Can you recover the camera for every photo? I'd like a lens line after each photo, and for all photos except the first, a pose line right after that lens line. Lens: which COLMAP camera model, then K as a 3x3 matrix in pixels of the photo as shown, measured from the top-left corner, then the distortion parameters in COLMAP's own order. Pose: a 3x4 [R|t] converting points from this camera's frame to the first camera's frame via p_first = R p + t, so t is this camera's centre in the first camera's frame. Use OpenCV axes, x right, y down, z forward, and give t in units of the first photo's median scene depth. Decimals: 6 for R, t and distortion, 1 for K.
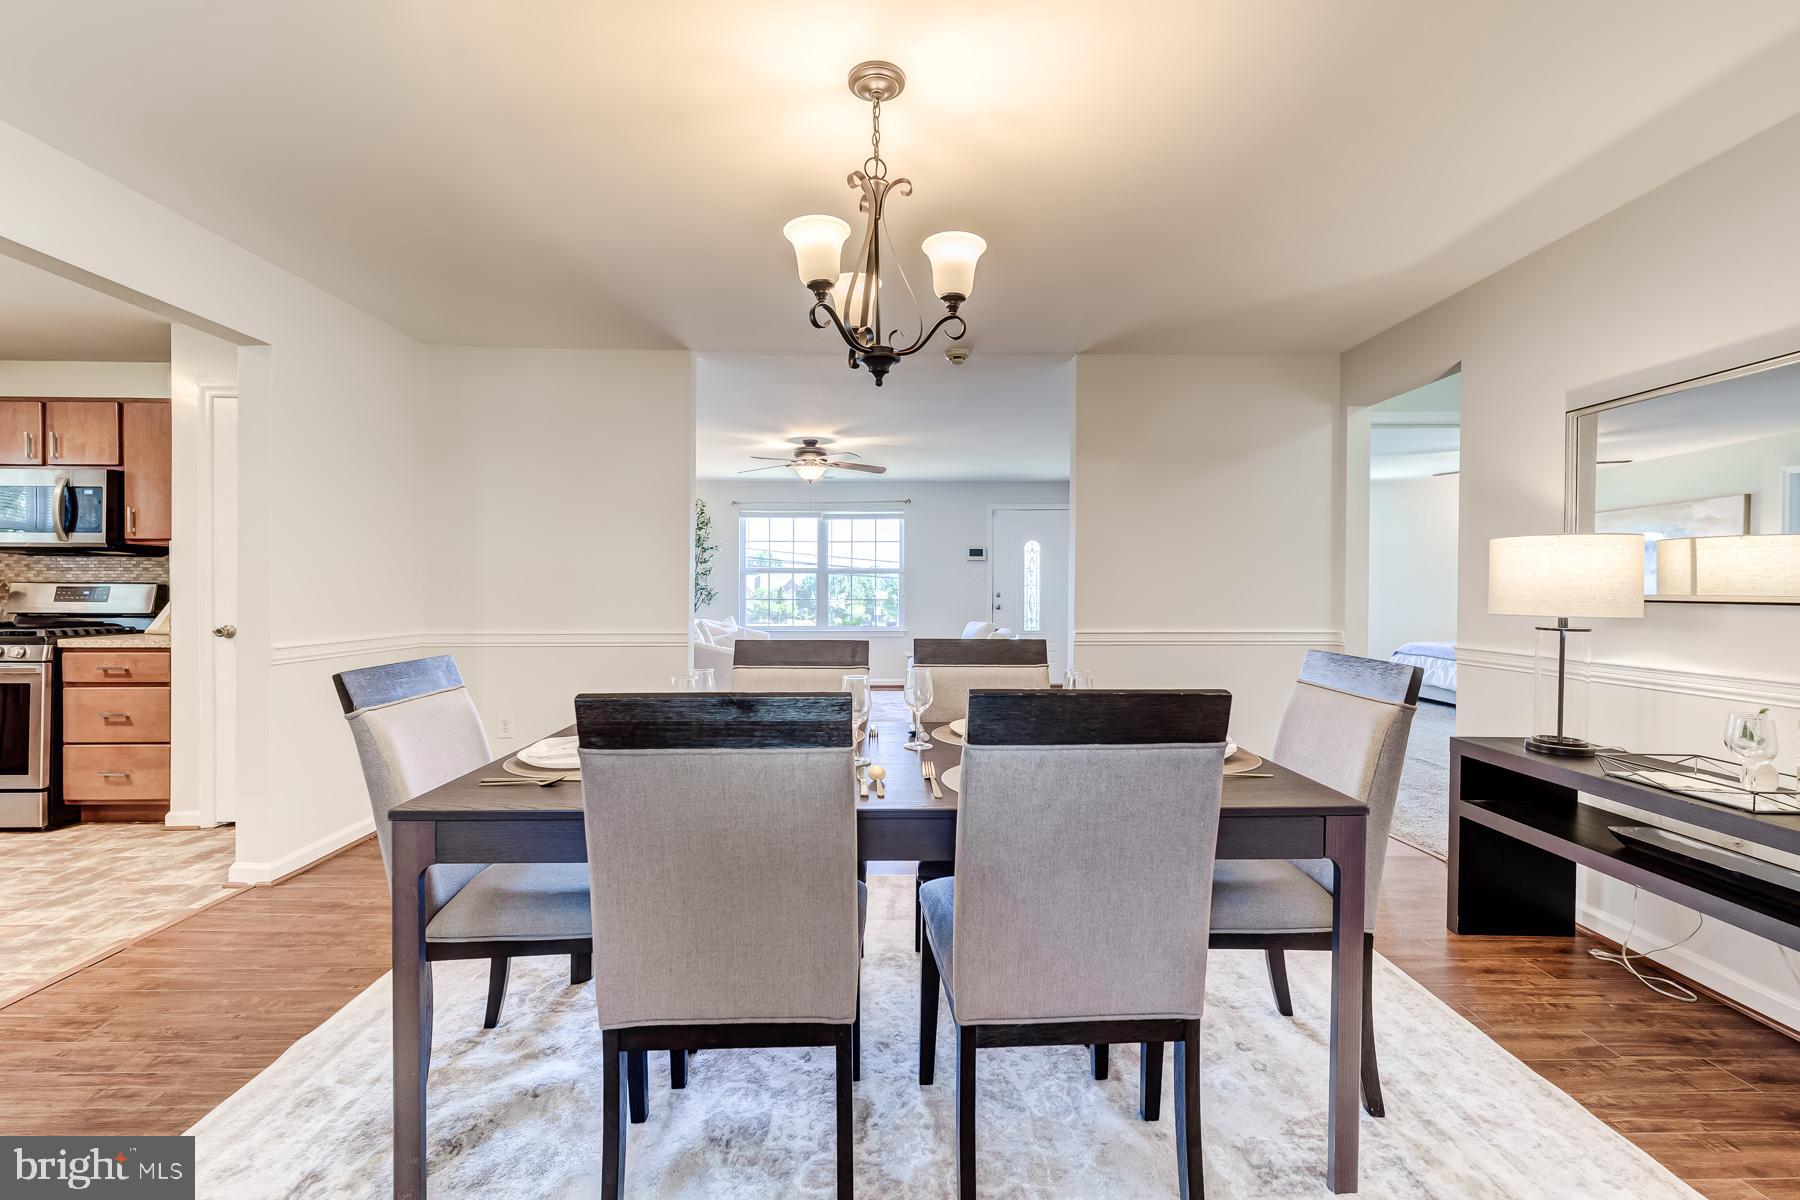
lens RADIAL K [[771.5, 0, 890.4], [0, 771.5, 599.3], [0, 0, 1]] dist [0.001294, 0.000211]
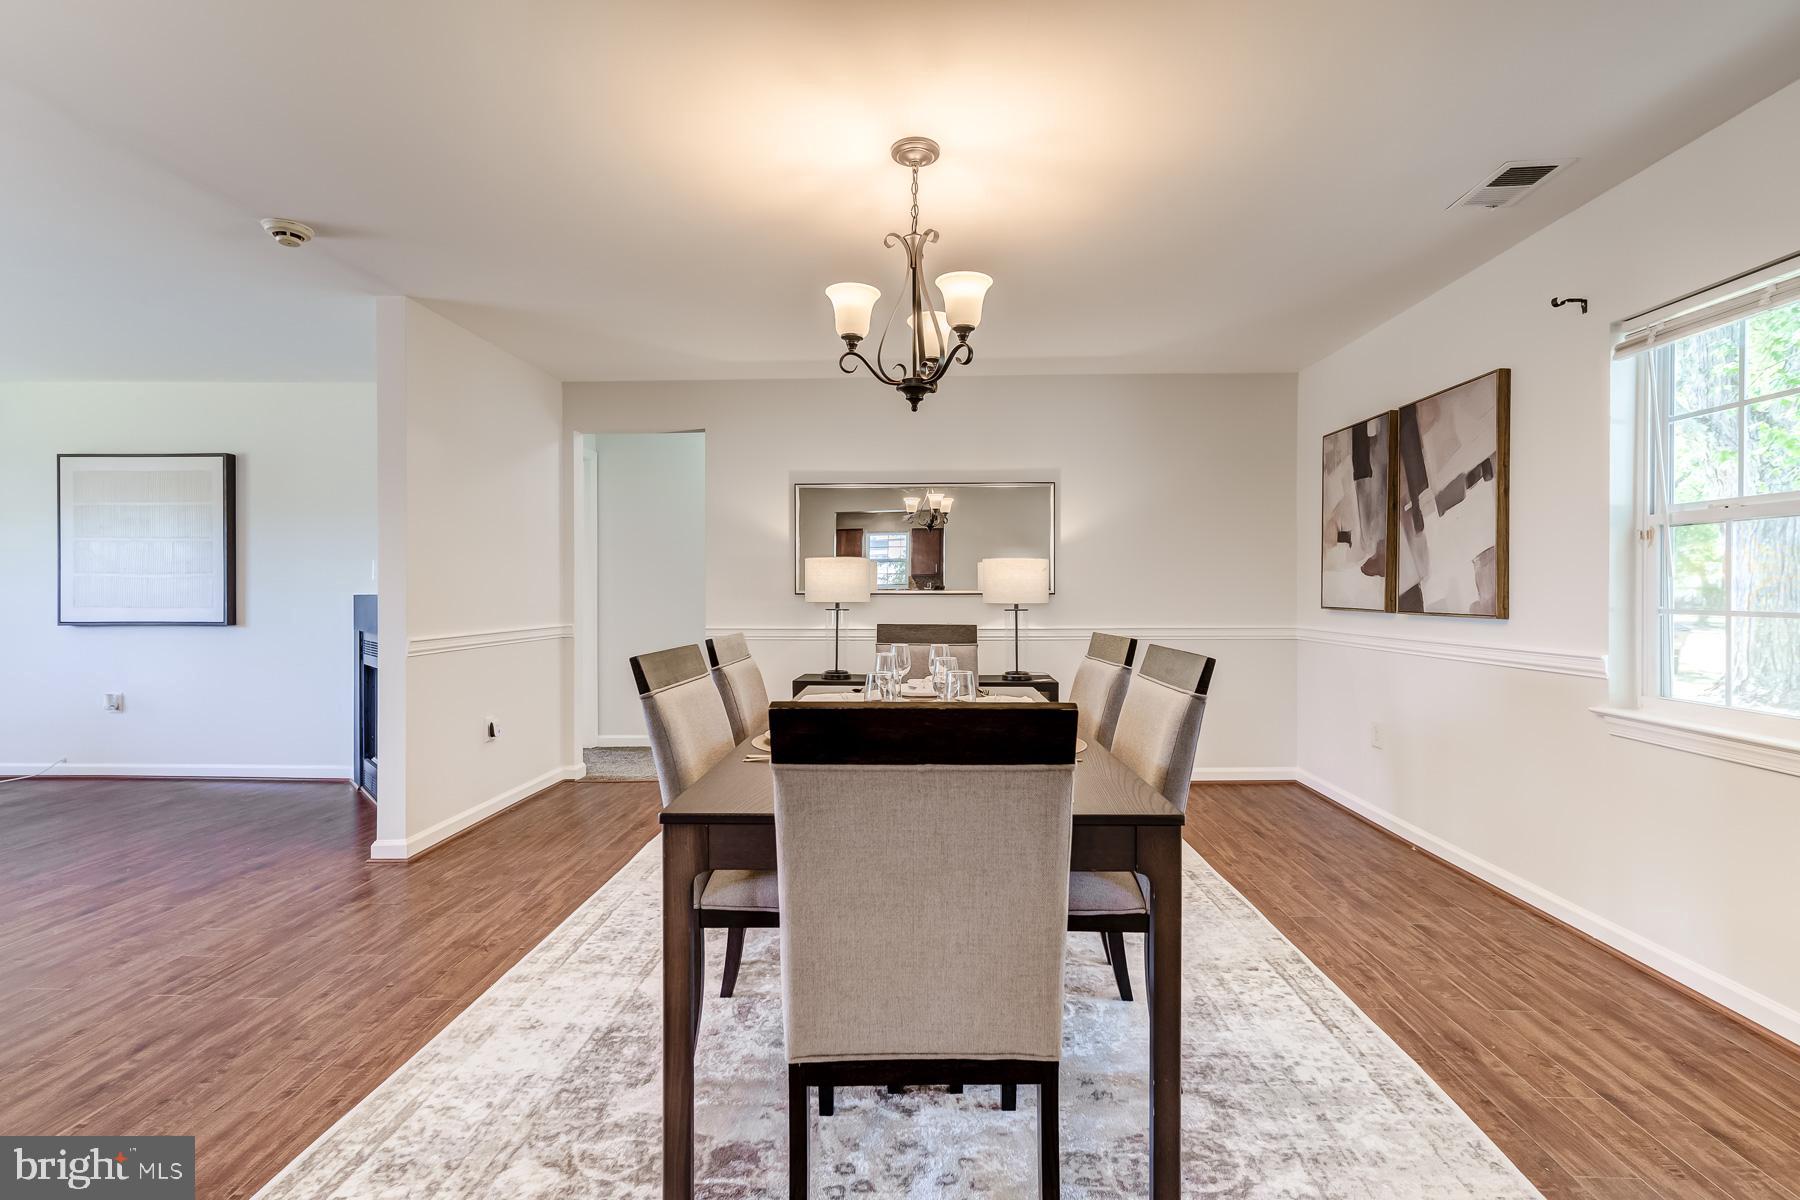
lens RADIAL K [[777.8, 0, 907.0], [0, 777.8, 595.2], [0, 0, 1]] dist [0.002816, 0.000094]
pose [[0.041185, -0.006751, 0.999129, -0.583047], [0.014722, 0.999873, 0.006149, -0.002205], [-0.999043, 0.014456, 0.041279, 0.471102]]
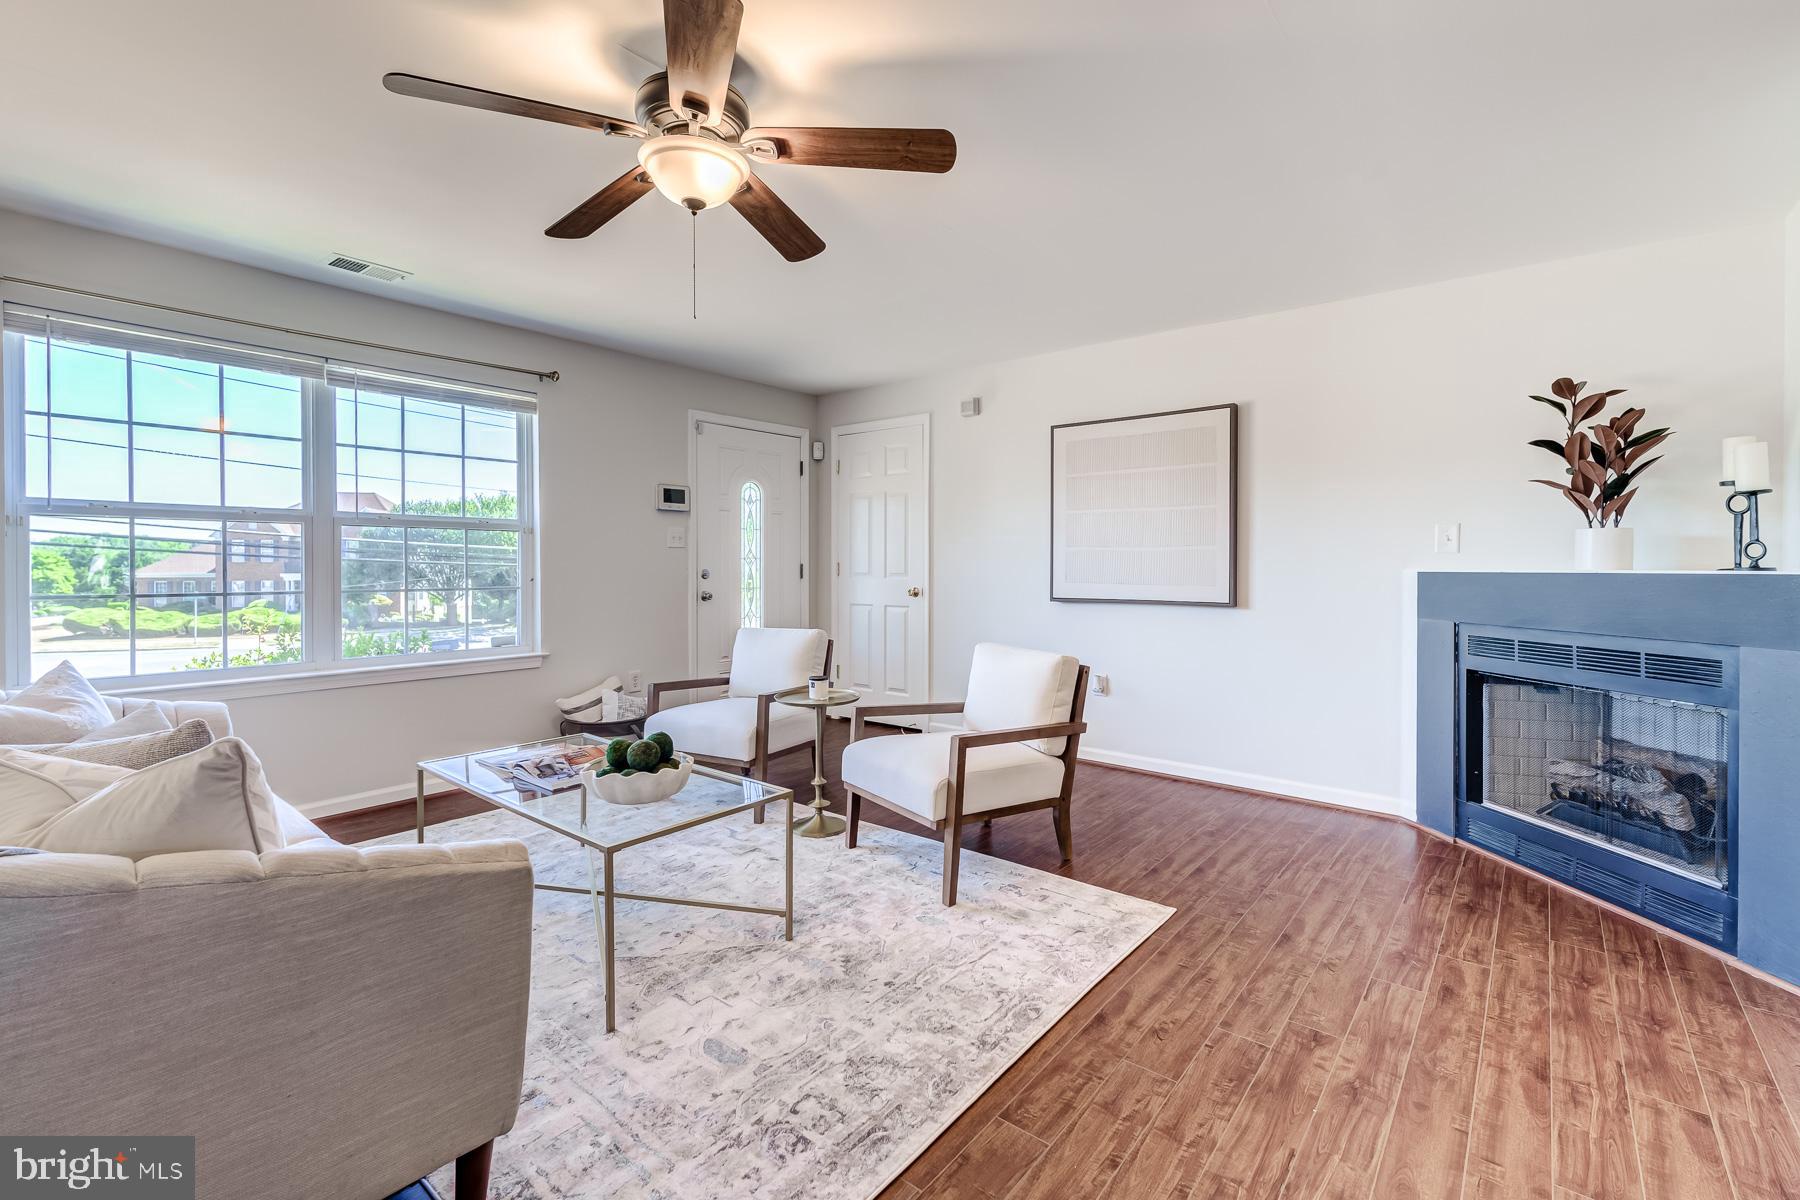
lens RADIAL K [[779.8, 0, 901.4], [0, 779.8, 580.0], [0, 0, 1]] dist [0.001015, -0.000427]
pose [[0.640932, -0.017828, 0.767391, -0.481669], [0.011901, 0.999841, 0.013288, -0.018048], [-0.767506, 0.000616, 0.641042, 1.263710]]
